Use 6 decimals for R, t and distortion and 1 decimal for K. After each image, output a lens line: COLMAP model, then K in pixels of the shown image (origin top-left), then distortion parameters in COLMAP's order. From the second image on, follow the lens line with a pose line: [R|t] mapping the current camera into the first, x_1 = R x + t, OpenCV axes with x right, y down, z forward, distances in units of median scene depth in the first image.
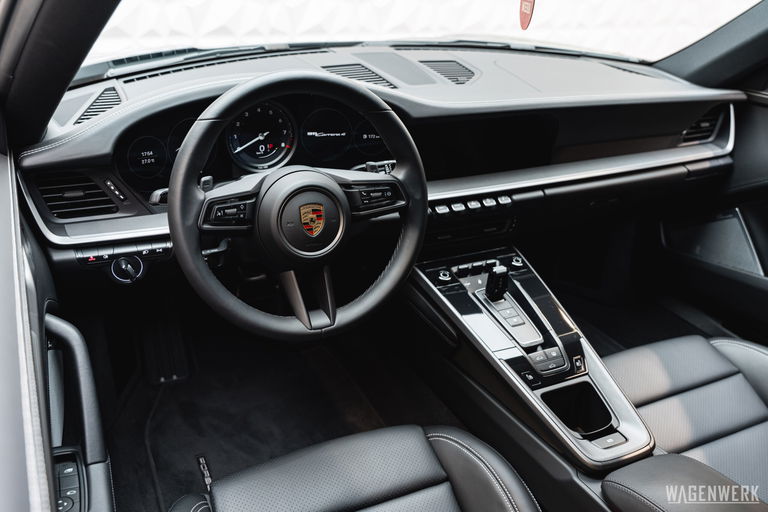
lens RADIAL K [[674.1, 0, 379.5], [0, 674.1, 257.8], [0, 0, 1]] dist [-0.031700, 0.006660]
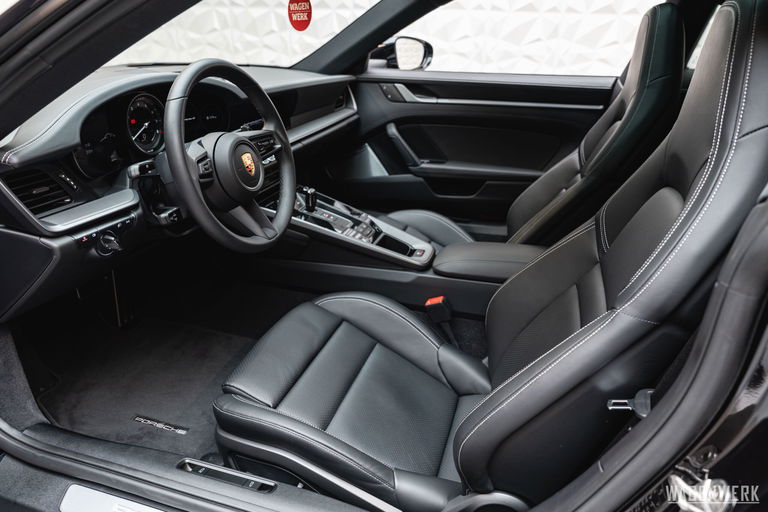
lens RADIAL K [[509.5, 0, 388.0], [0, 509.5, 256.8], [0, 0, 1]] dist [-0.022743, -0.005607]
pose [[0.682399, -0.318269, 0.658055, -0.618343], [0.310858, 0.941130, 0.132820, 0.071447], [-0.661588, 0.113926, 0.741163, 0.029717]]
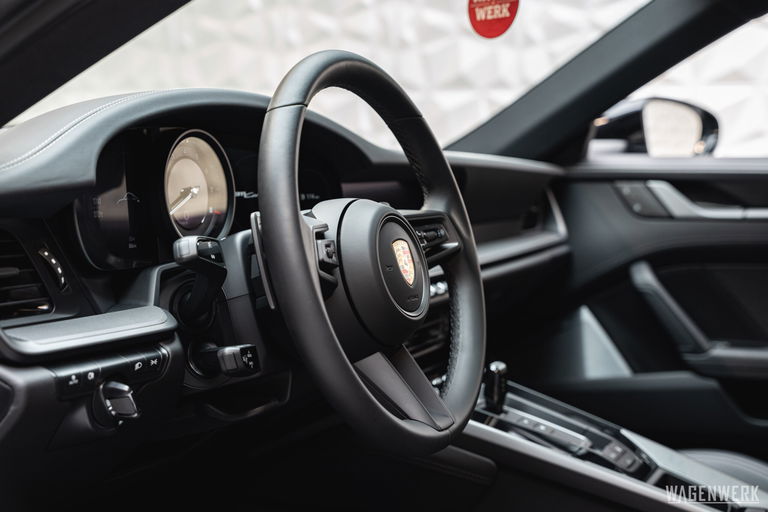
lens RADIAL K [[1110.1, 0, 384.2], [0, 1110.1, 257.1], [0, 0, 1]] dist [-0.051002, 0.000000]
pose [[0.788532, -0.086718, 0.608850, -0.716514], [0.278615, 0.932956, -0.227960, 0.166745], [-0.548262, 0.349389, 0.759826, 0.171892]]
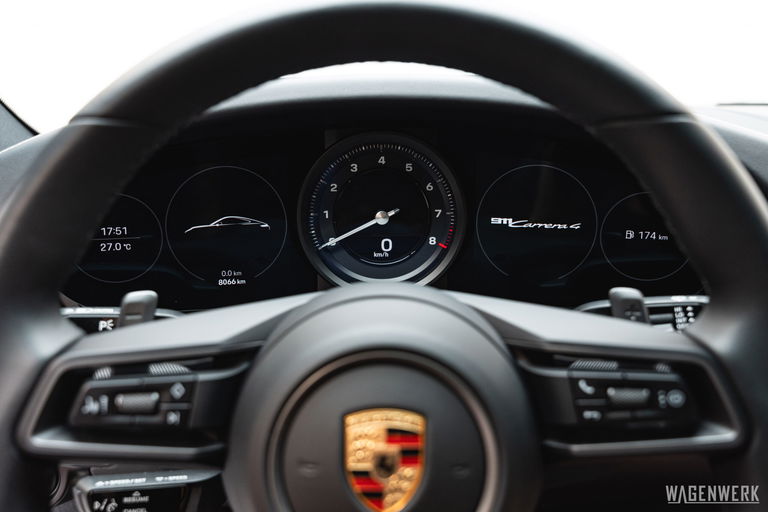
lens RADIAL K [[702.3, 0, 404.6], [0, 702.3, 229.7], [0, 0, 1]] dist [0.094204, 0.000000]
pose [[0.918531, 0.047284, -0.392512, 0.025644], [-0.137216, 0.969234, -0.204345, -0.085869], [0.370774, 0.241556, 0.896759, 0.638868]]
